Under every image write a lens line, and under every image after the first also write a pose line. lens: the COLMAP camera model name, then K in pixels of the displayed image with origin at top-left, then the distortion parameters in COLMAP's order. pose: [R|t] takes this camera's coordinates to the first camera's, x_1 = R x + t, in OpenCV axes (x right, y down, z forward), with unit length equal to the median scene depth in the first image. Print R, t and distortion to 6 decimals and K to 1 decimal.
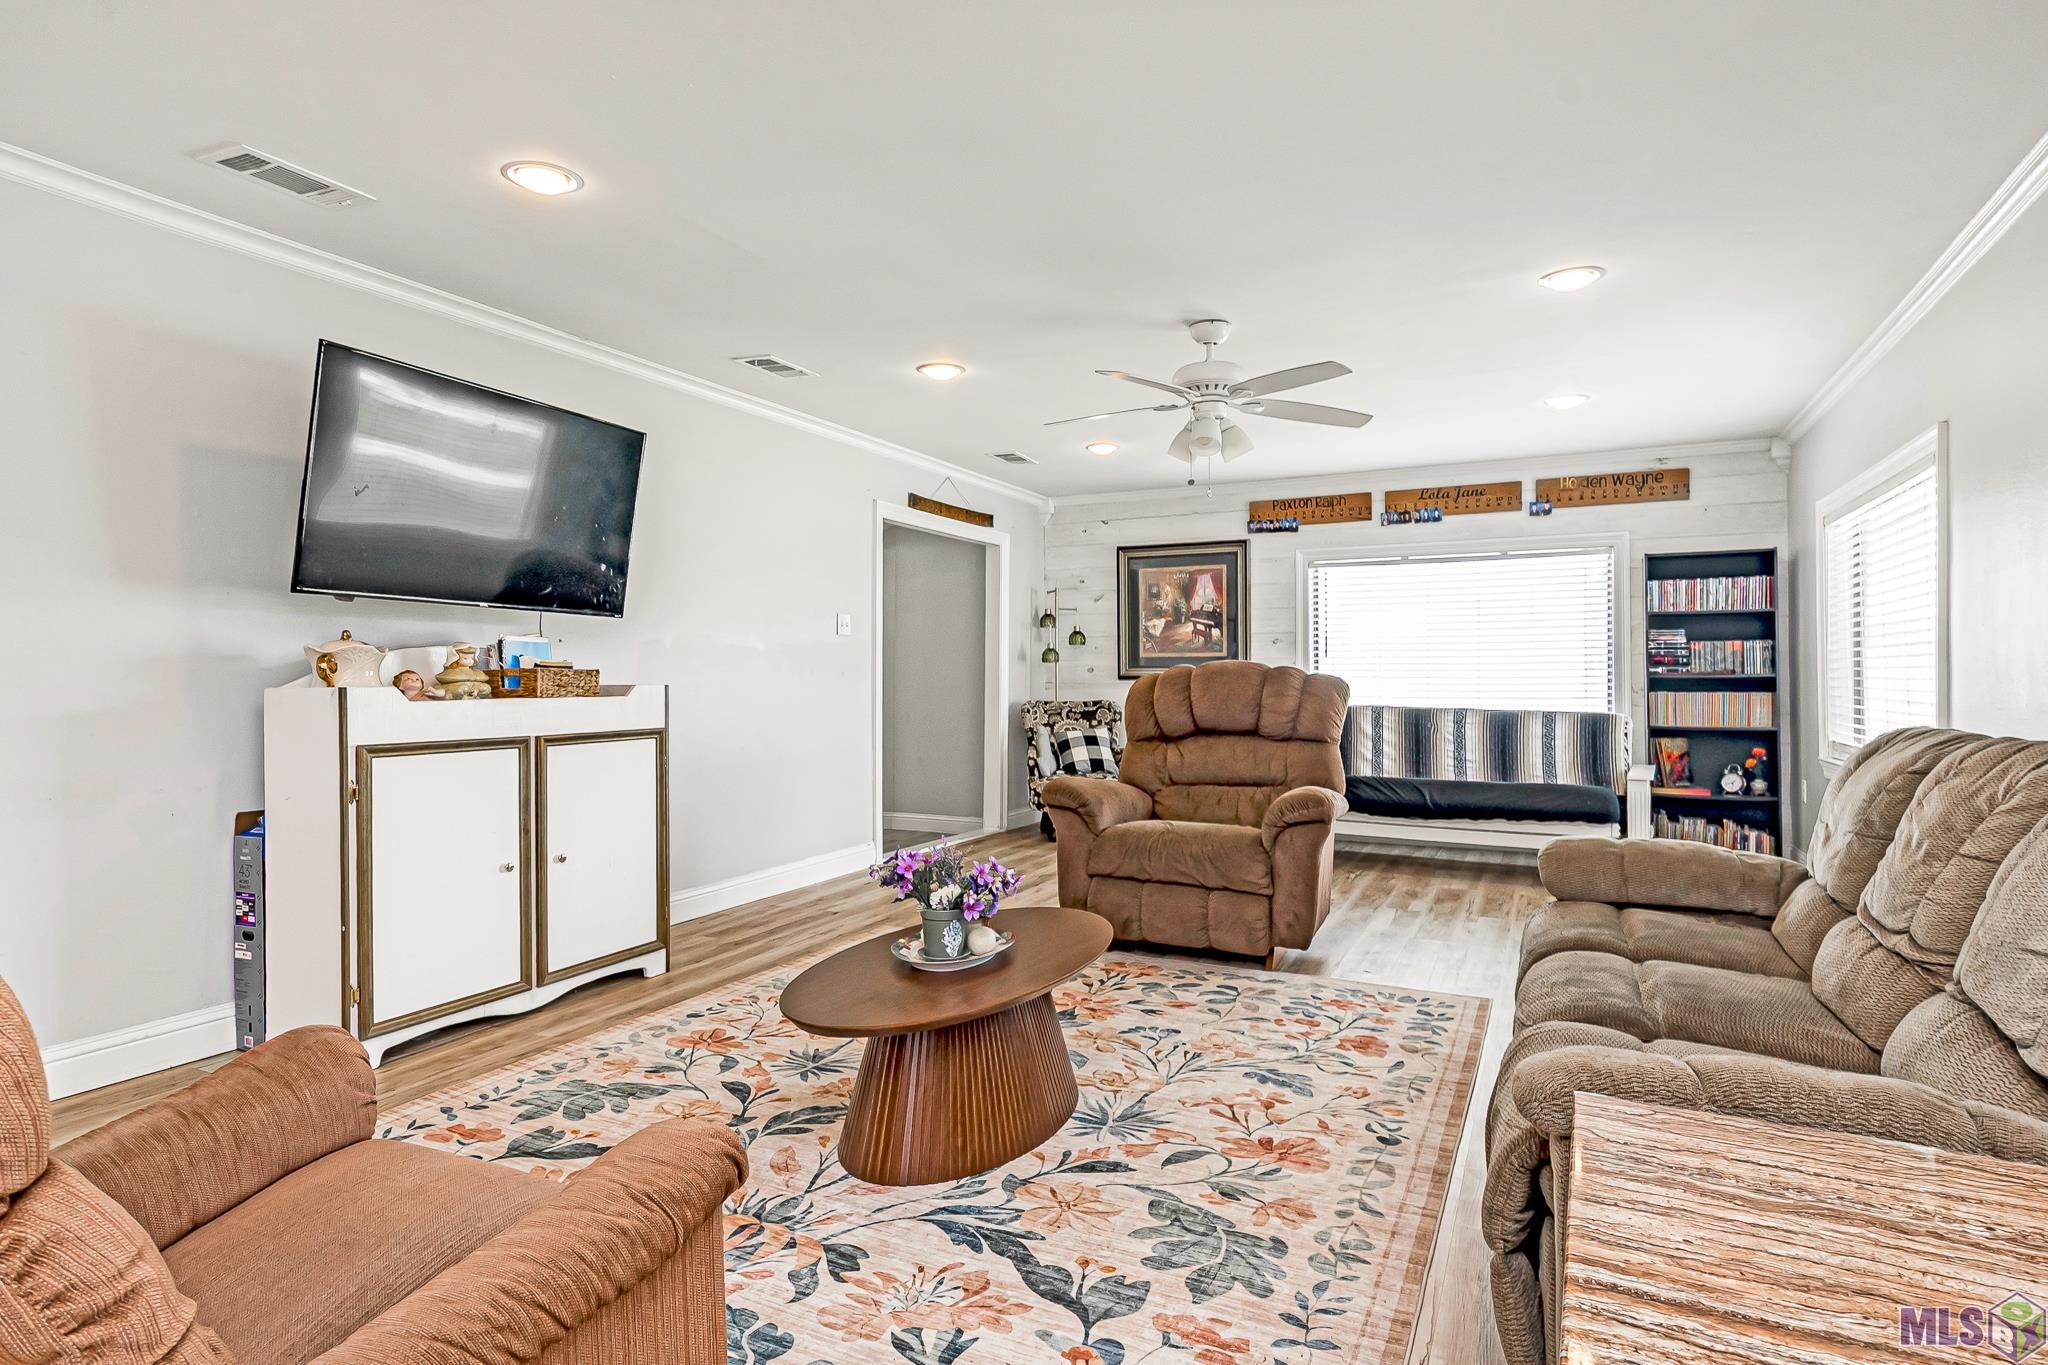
lens RADIAL K [[1082.6, 0, 1009.4], [0, 1082.6, 678.0], [0, 0, 1]] dist [0.001386, -0.000522]
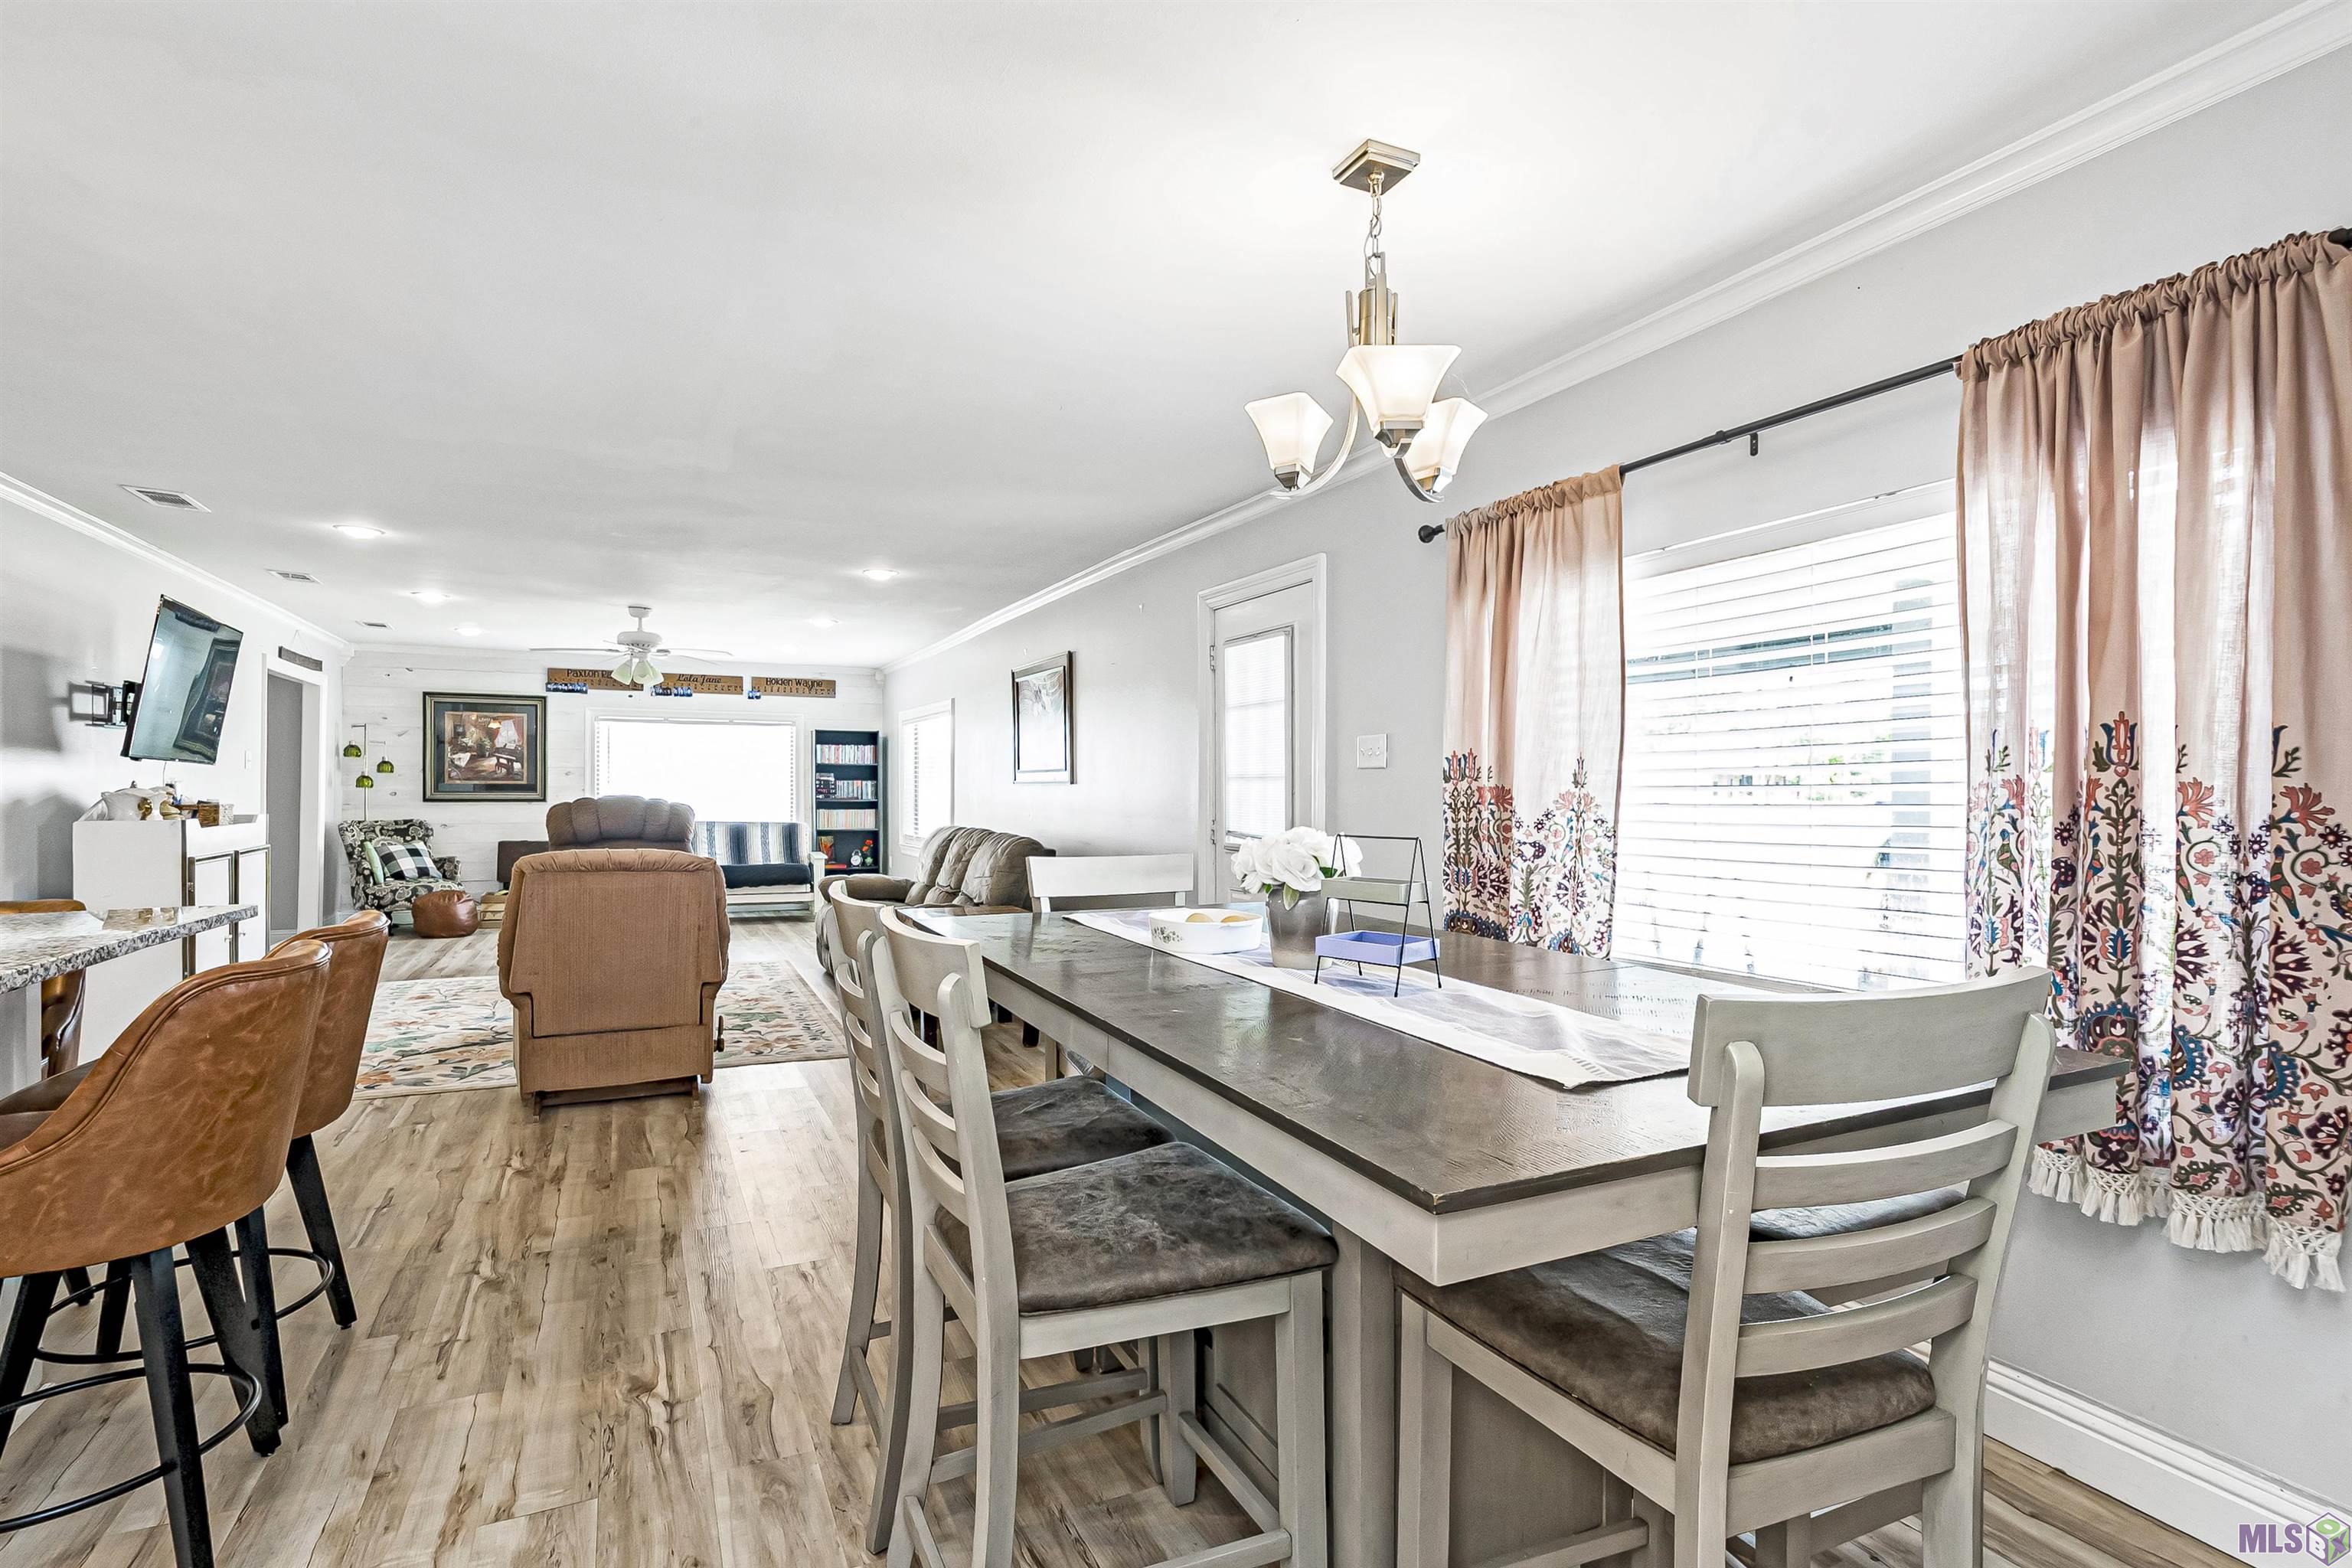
lens RADIAL K [[1101.1, 0, 1144.6], [0, 1101.1, 786.3], [0, 0, 1]] dist [-0.000585, -0.011964]
pose [[0.620082, 0.007208, 0.784504, -0.479617], [-0.005876, 0.999972, -0.004543, -0.020052], [-0.784515, -0.001793, 0.620107, -0.517334]]
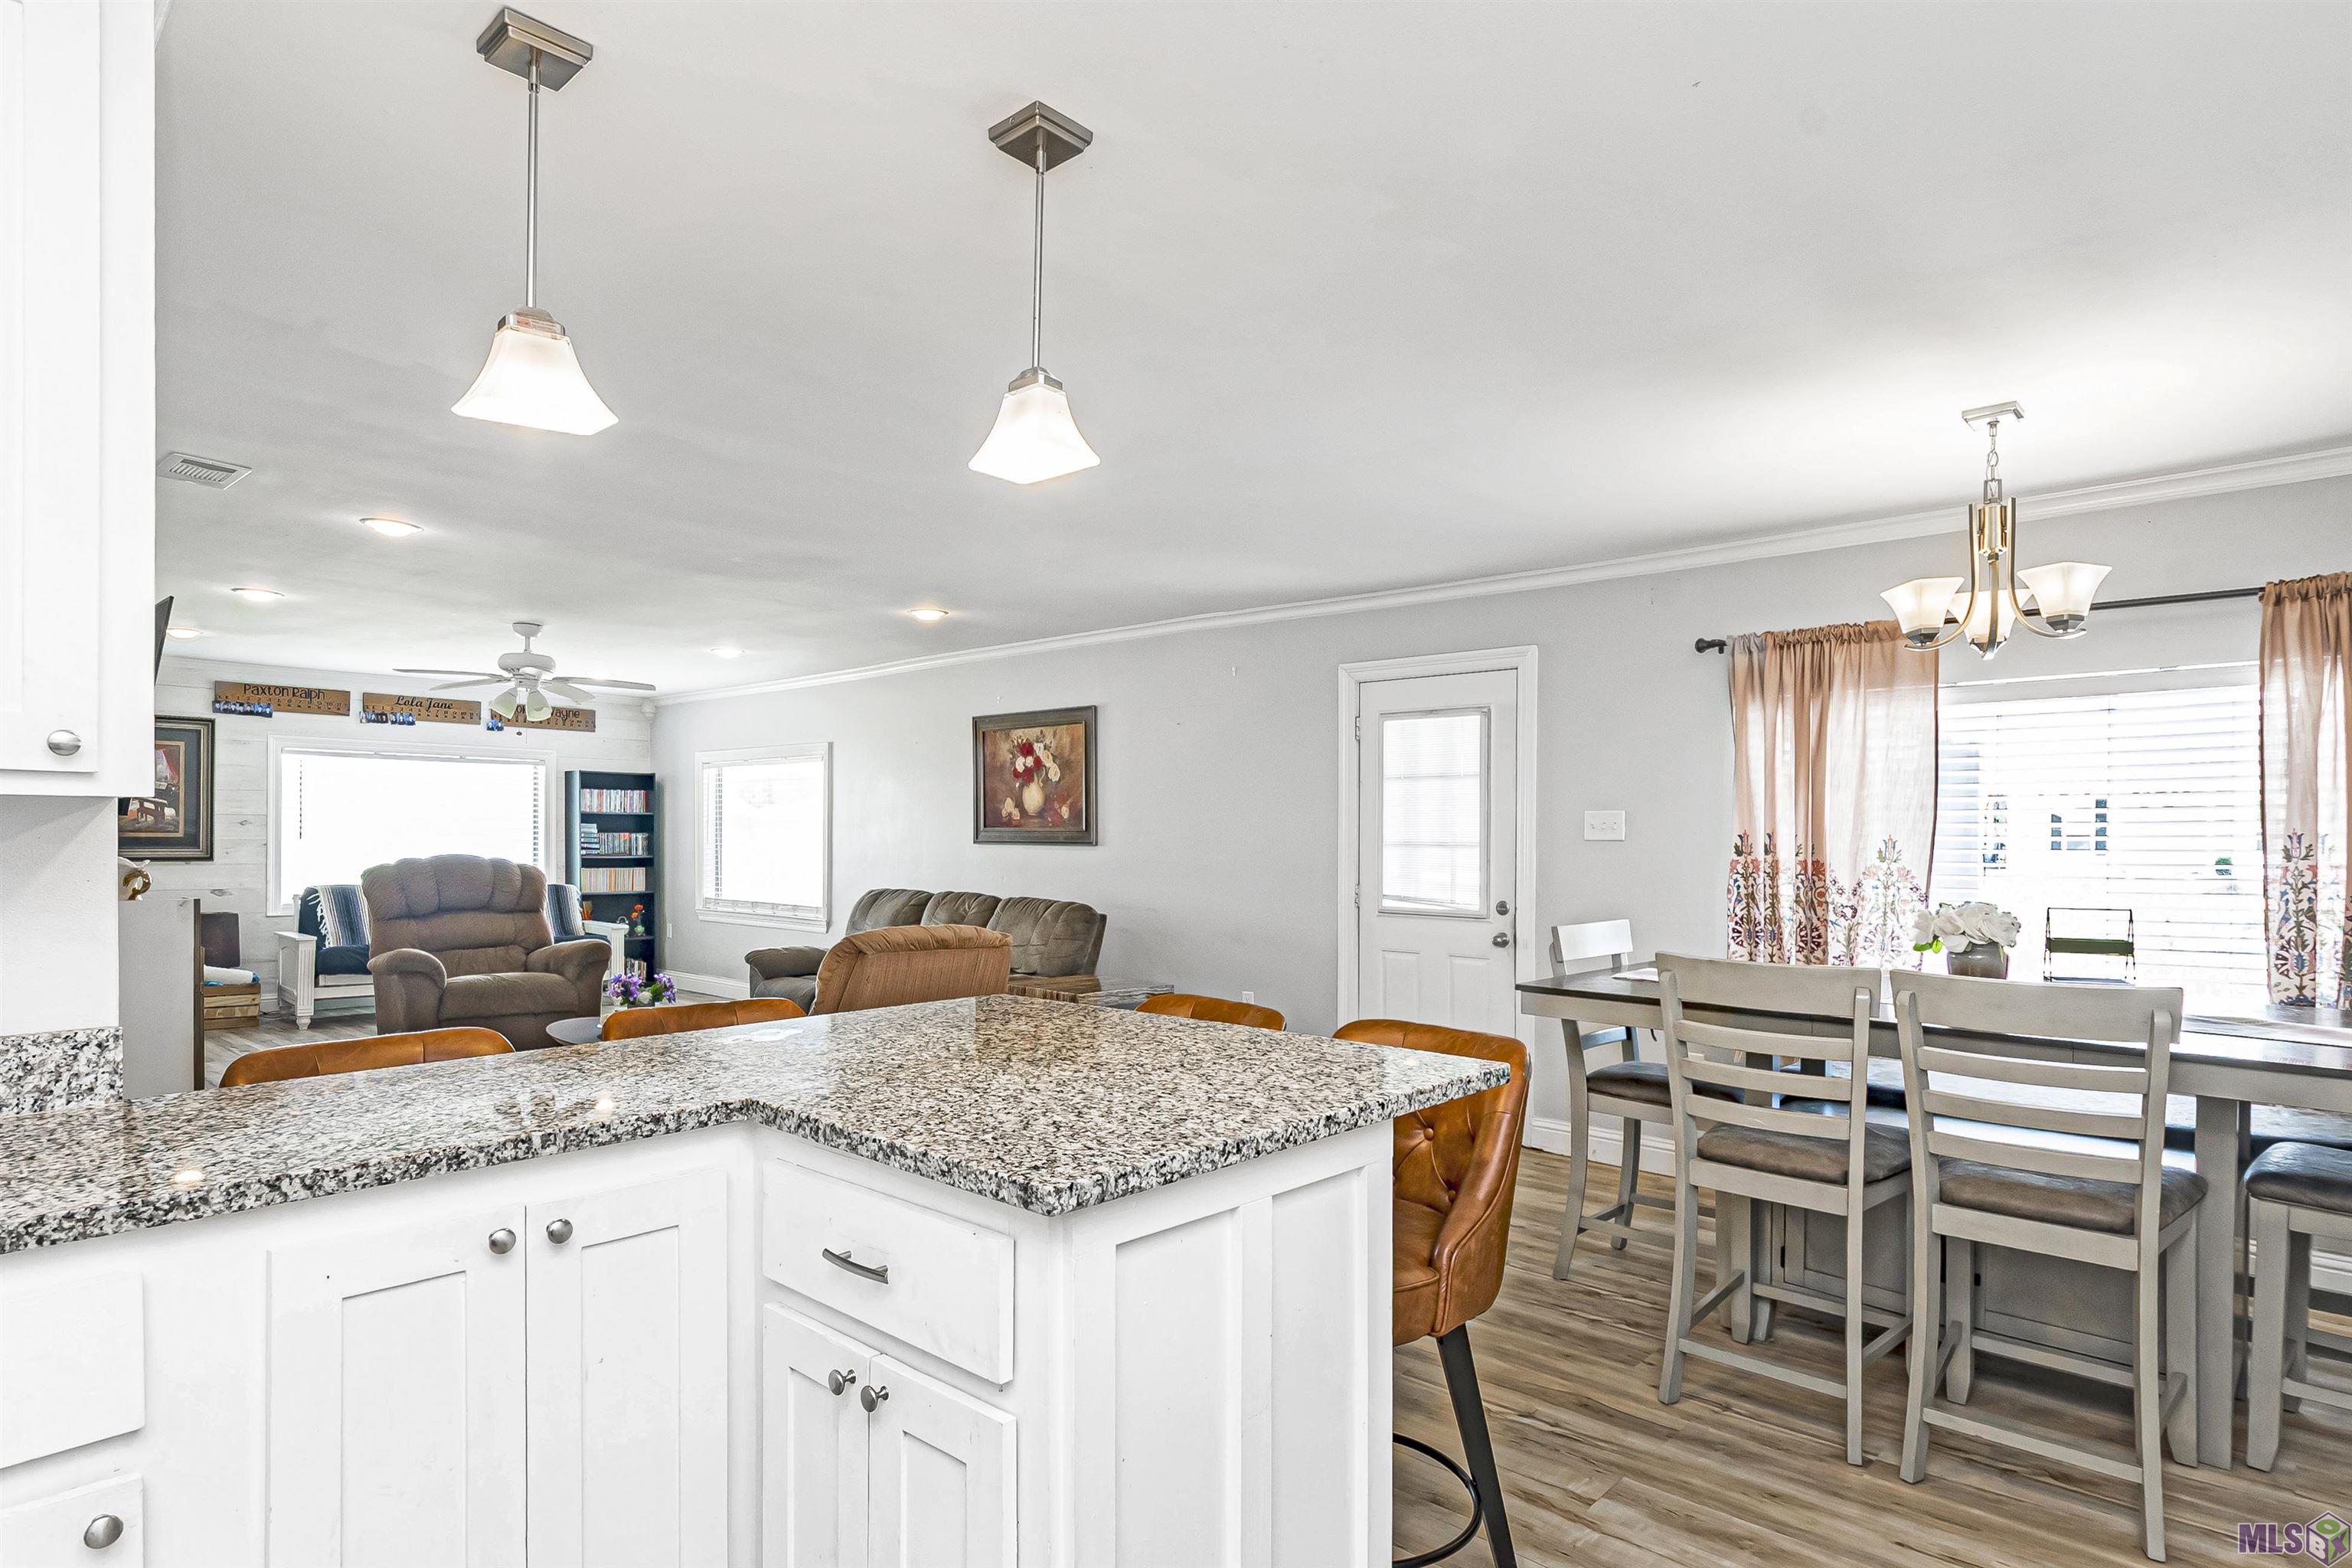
lens RADIAL K [[1244.6, 0, 1141.7], [0, 1244.6, 835.5], [0, 0, 1]] dist [-0.000702, -0.001225]
pose [[0.294927, 0.007307, 0.955492, -0.770092], [-0.009474, 0.999944, -0.004723, -0.030486], [-0.955473, -0.007660, 0.294980, -0.181066]]
